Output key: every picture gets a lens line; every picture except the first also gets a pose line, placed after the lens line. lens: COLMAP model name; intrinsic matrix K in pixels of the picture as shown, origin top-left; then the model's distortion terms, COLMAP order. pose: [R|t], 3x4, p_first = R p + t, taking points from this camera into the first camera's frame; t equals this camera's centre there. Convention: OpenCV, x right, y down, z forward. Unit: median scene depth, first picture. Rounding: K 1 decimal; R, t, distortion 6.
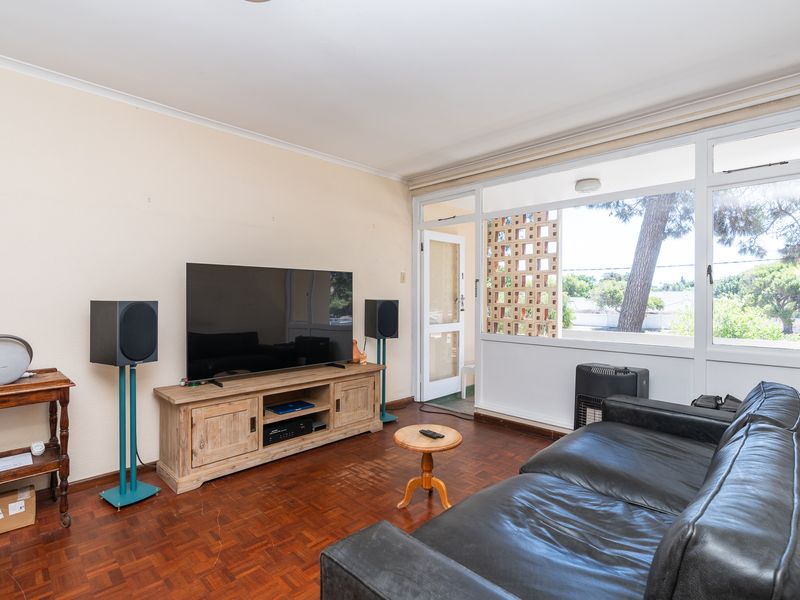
lens RADIAL K [[407.4, 0, 400.0], [0, 407.4, 300.0], [0, 0, 1]] dist [-0.003179, -0.000671]
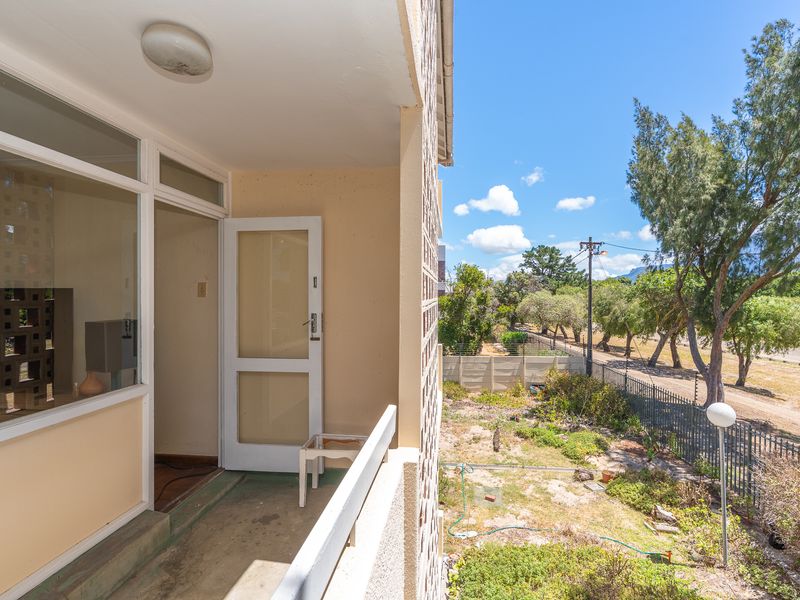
lens RADIAL K [[407.4, 0, 400.0], [0, 407.4, 300.0], [0, 0, 1]] dist [-0.003179, -0.000671]
pose [[0.605966, 0.003242, -0.795484, 1.090278], [-0.004312, 0.999990, 0.000791, -0.052067], [0.795479, 0.002951, 0.605974, 1.138195]]
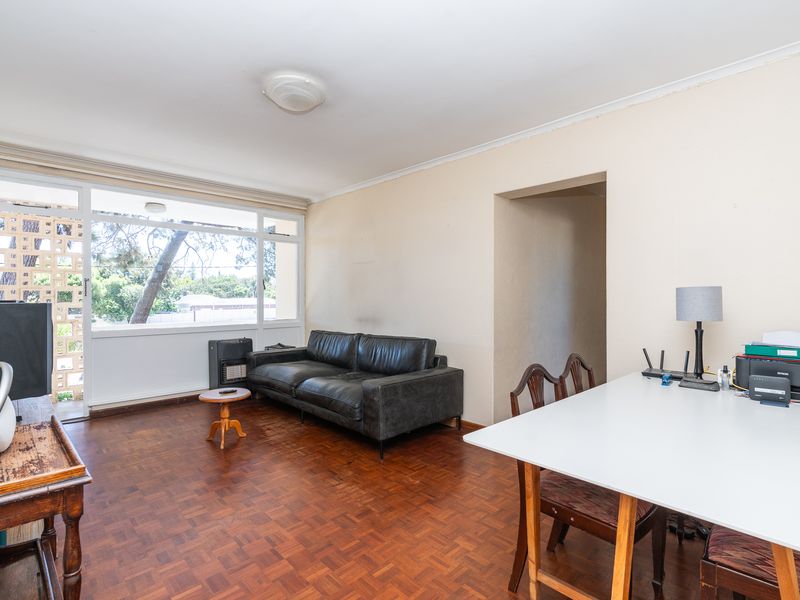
lens RADIAL K [[407.4, 0, 400.0], [0, 407.4, 300.0], [0, 0, 1]] dist [-0.003179, -0.000671]
pose [[0.029524, -0.010227, 0.999512, -0.952191], [0.007247, 0.999924, 0.010017, -0.002764], [-0.999538, 0.006948, 0.029596, 0.248190]]
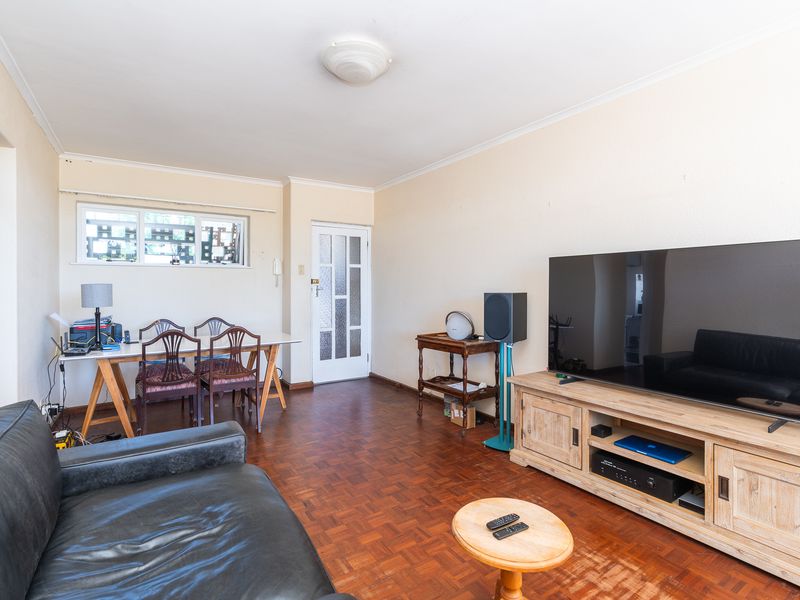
lens RADIAL K [[401.2, 0, 385.4], [0, 401.2, 296.8], [0, 0, 1]] dist [-0.001946, -0.000175]
pose [[-0.252681, 0.009279, -0.967505, 0.477838], [-0.007795, 0.999902, 0.011625, 0.000822], [0.967518, 0.010479, -0.252584, 0.696490]]
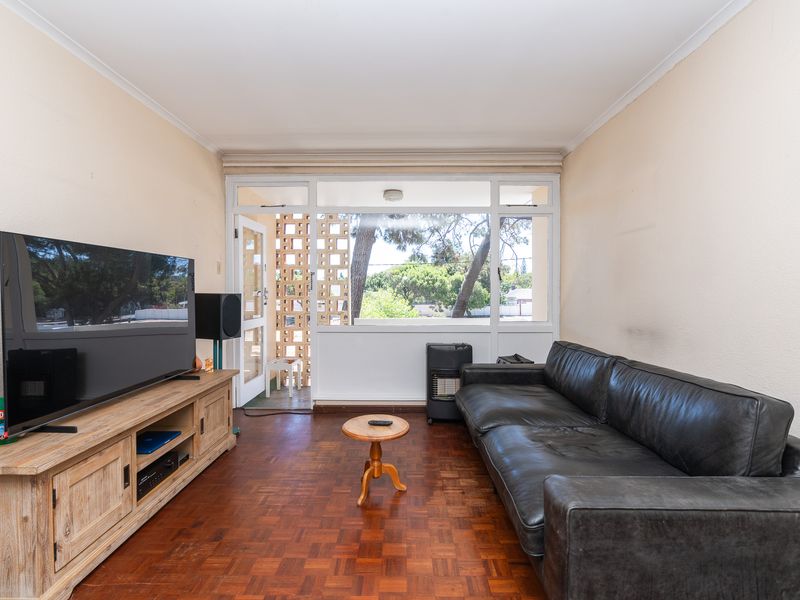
lens RADIAL K [[404.1, 0, 400.0], [0, 404.1, 300.0], [0, 0, 1]] dist [-0.003510, 0.000174]
pose [[0.720900, -0.018736, 0.692786, -0.419135], [0.007351, 0.999785, 0.019389, -0.000389], [-0.693000, -0.008885, 0.720883, 0.165628]]
